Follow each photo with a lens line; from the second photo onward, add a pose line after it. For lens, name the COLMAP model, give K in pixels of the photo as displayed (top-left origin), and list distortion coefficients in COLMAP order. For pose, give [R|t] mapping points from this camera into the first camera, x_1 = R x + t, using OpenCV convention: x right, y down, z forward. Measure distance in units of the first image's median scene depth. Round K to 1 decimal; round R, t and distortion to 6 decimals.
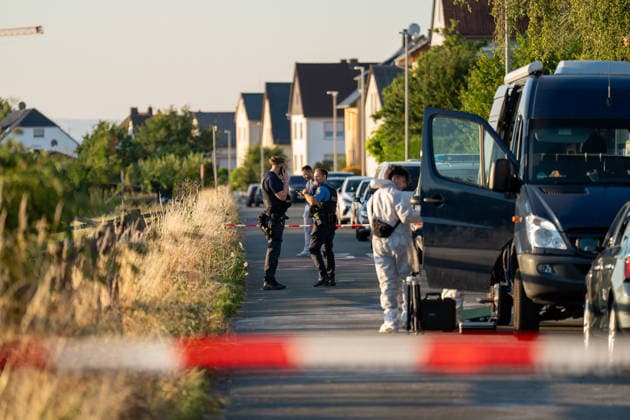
lens RADIAL K [[2036.7, 0, 315.0], [0, 2036.7, 210.0], [0, 0, 1]] dist [0.130889, -0.908244]
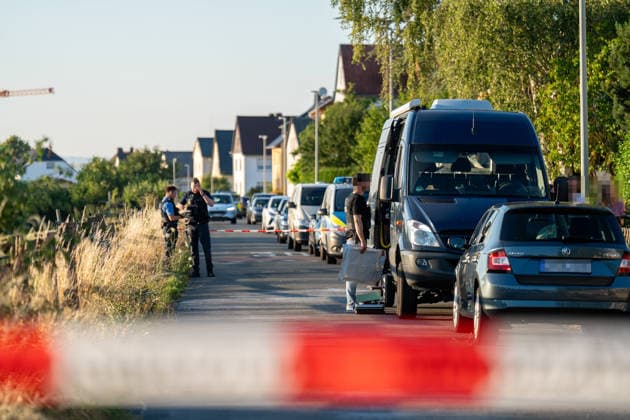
lens RADIAL K [[2036.7, 0, 315.0], [0, 2036.7, 210.0], [0, 0, 1]] dist [0.130889, -0.908244]
pose [[0.998674, 0.007585, 0.050918, -0.025091], [-0.008021, 0.999933, 0.008371, -0.019315], [-0.050851, -0.008769, 0.998668, -0.360868]]
